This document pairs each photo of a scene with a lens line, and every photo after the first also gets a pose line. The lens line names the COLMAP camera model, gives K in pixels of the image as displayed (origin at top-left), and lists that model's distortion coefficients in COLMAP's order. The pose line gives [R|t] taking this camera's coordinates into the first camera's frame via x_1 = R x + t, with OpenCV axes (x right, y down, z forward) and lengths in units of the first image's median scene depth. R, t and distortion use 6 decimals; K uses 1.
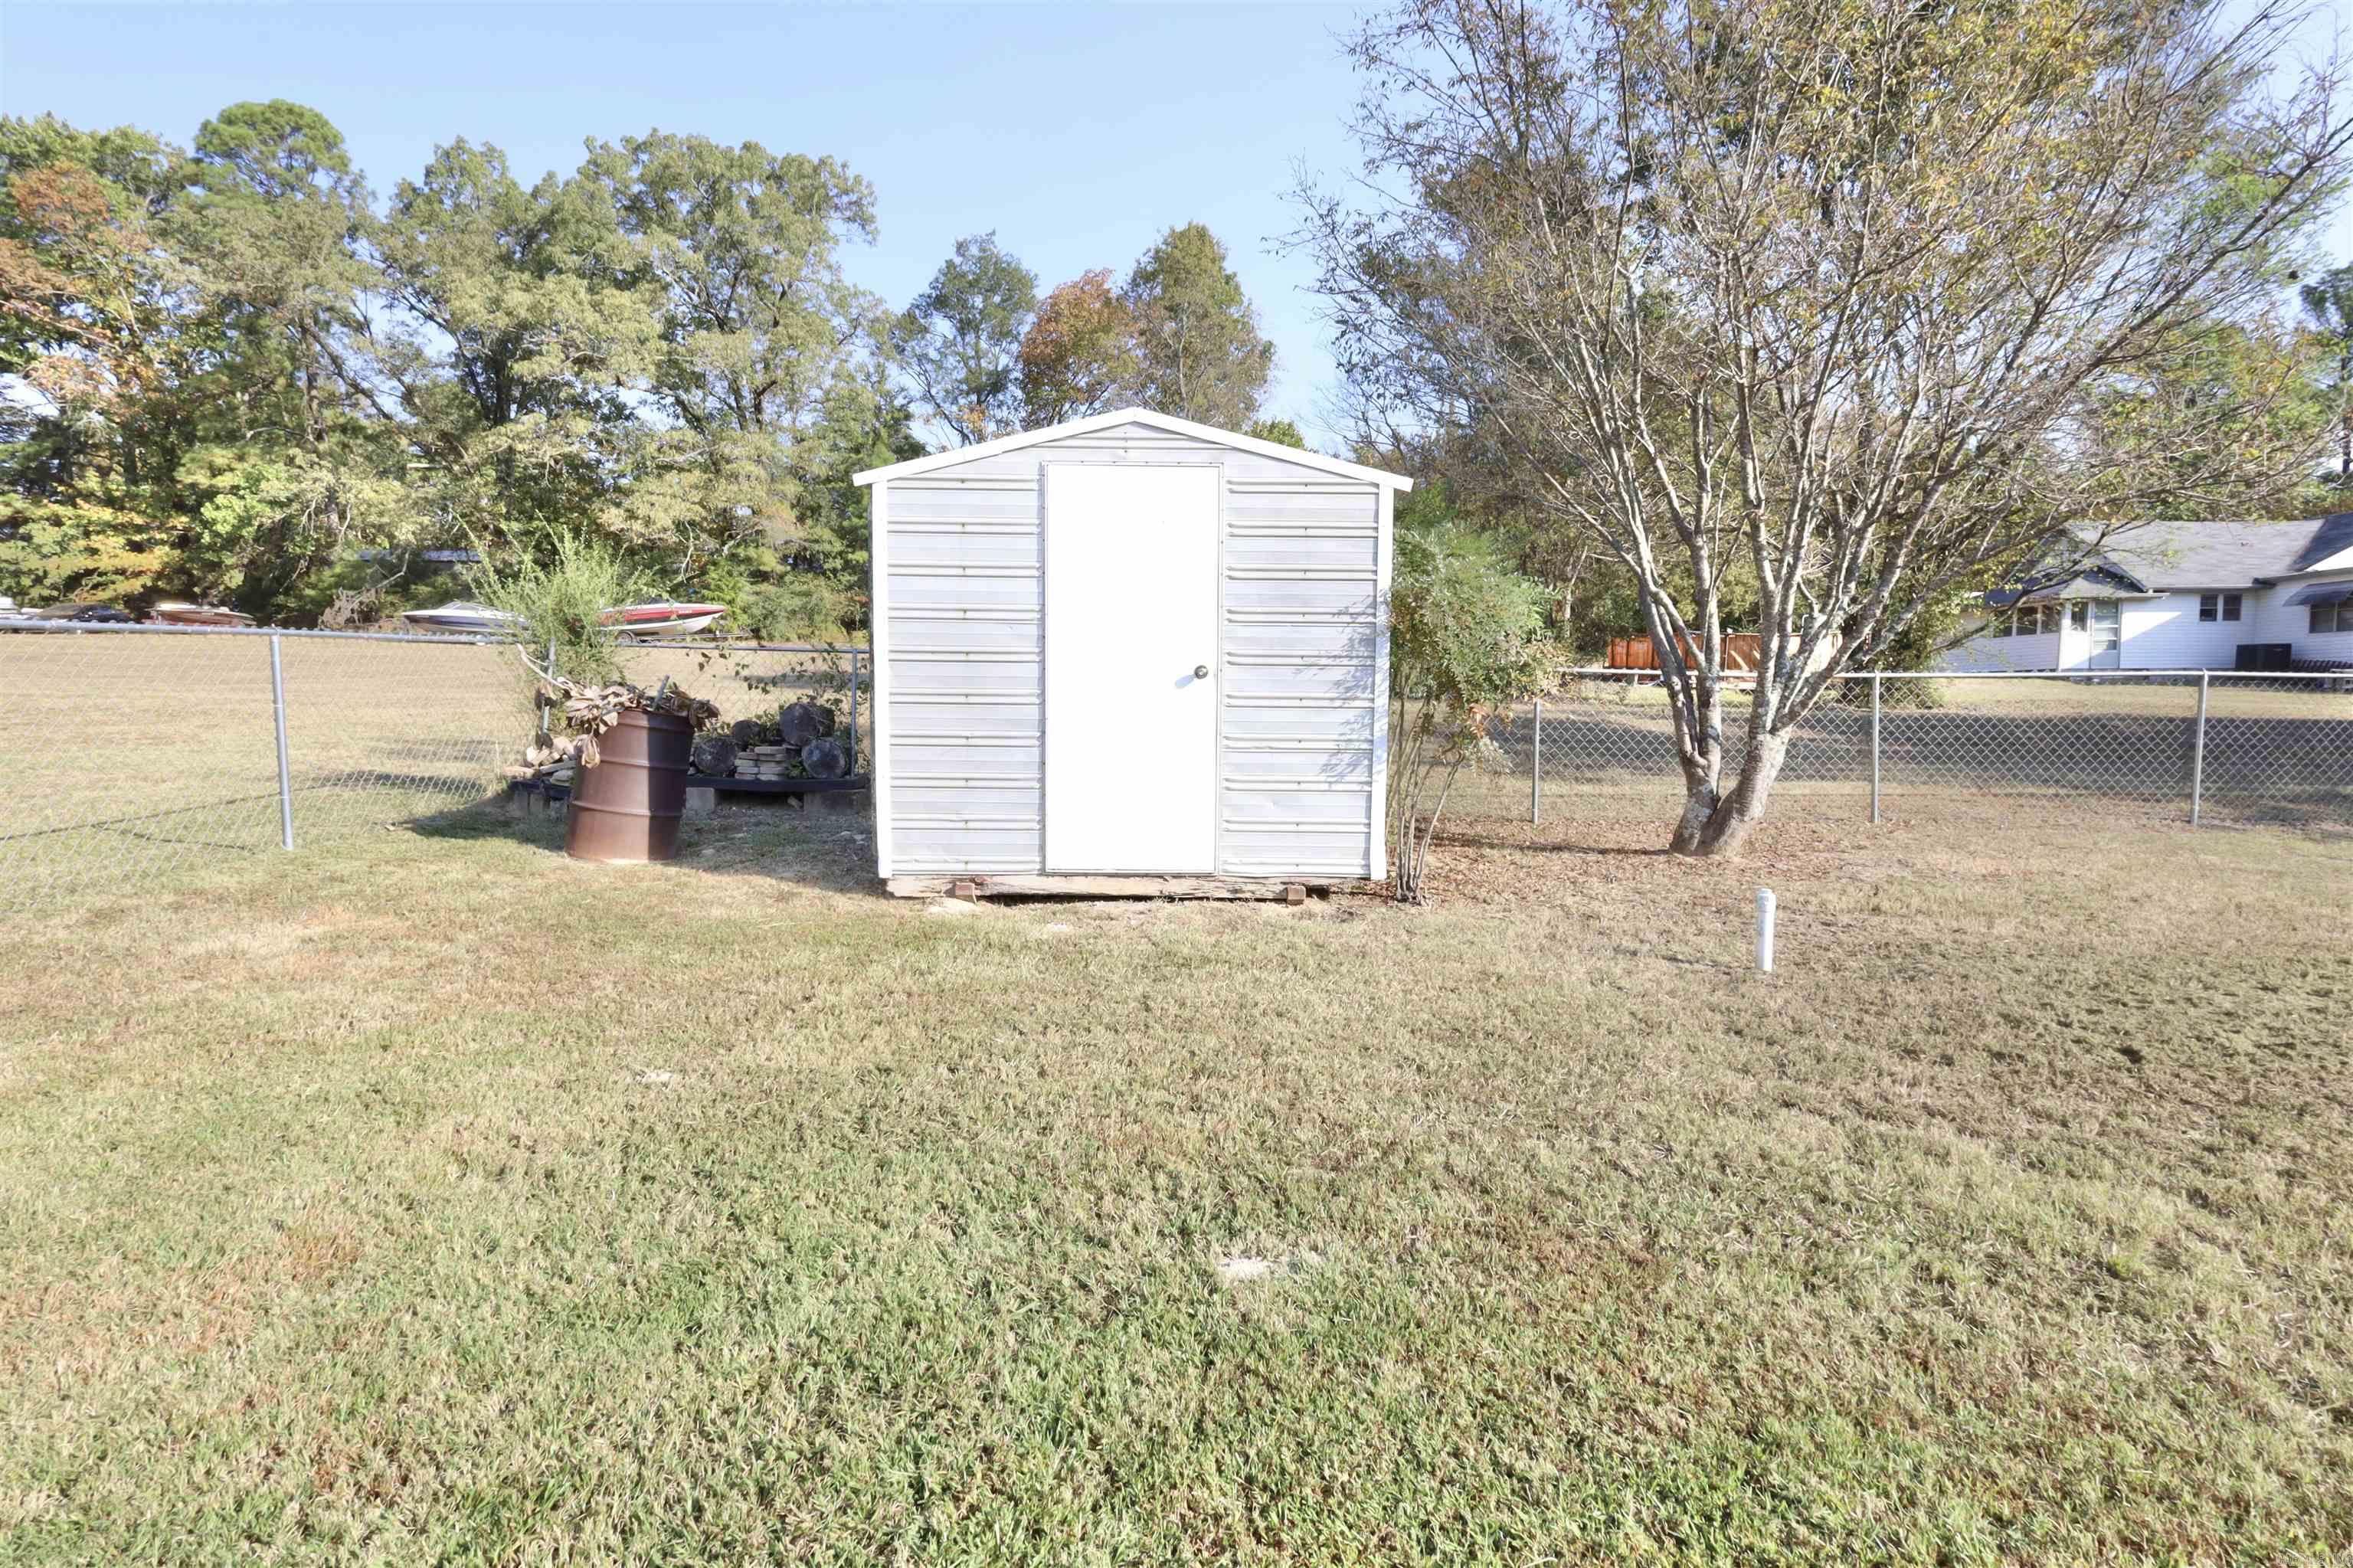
lens RADIAL K [[1083.3, 0, 1178.3], [0, 1083.3, 778.0], [0, 0, 1]] dist [-0.003172, 0.001356]
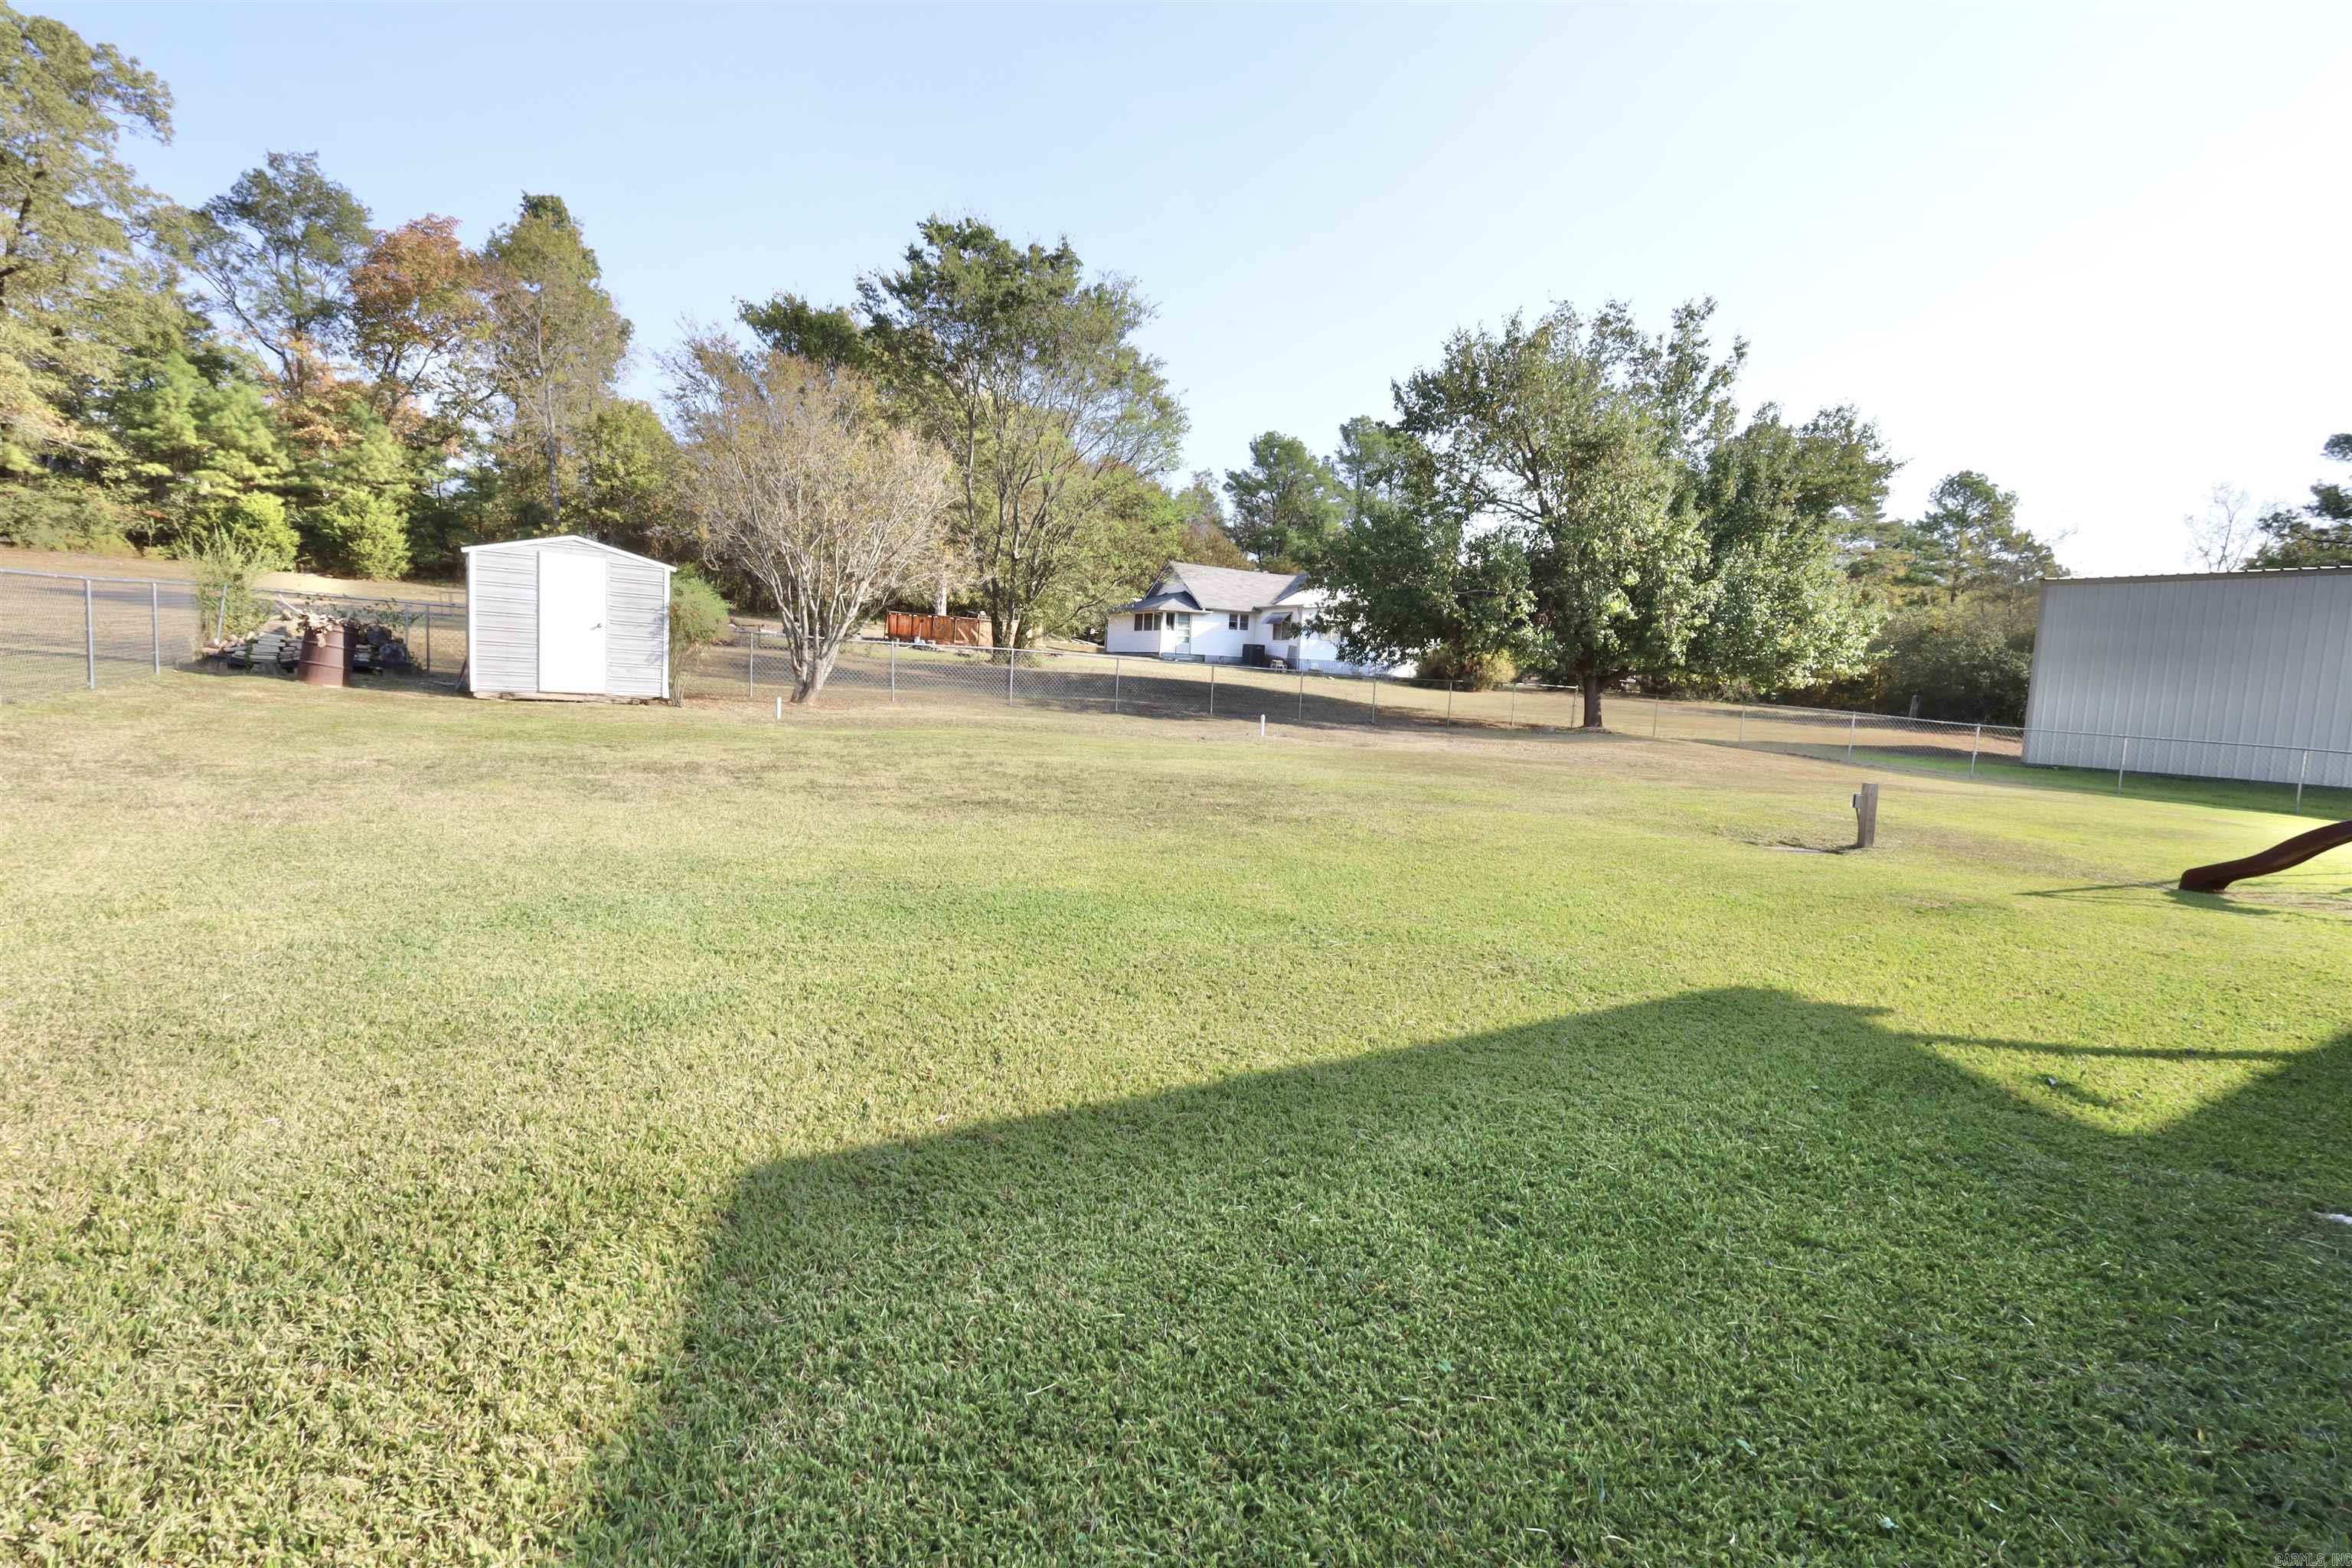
lens RADIAL K [[1082.8, 0, 1177.2], [0, 1082.8, 784.2], [0, 0, 1]] dist [-0.003172, 0.001356]
pose [[0.852460, -0.008956, 0.522716, -0.023934], [-0.013112, 0.999173, 0.038502, 0.026395], [-0.522628, -0.039675, 0.851637, -0.310534]]
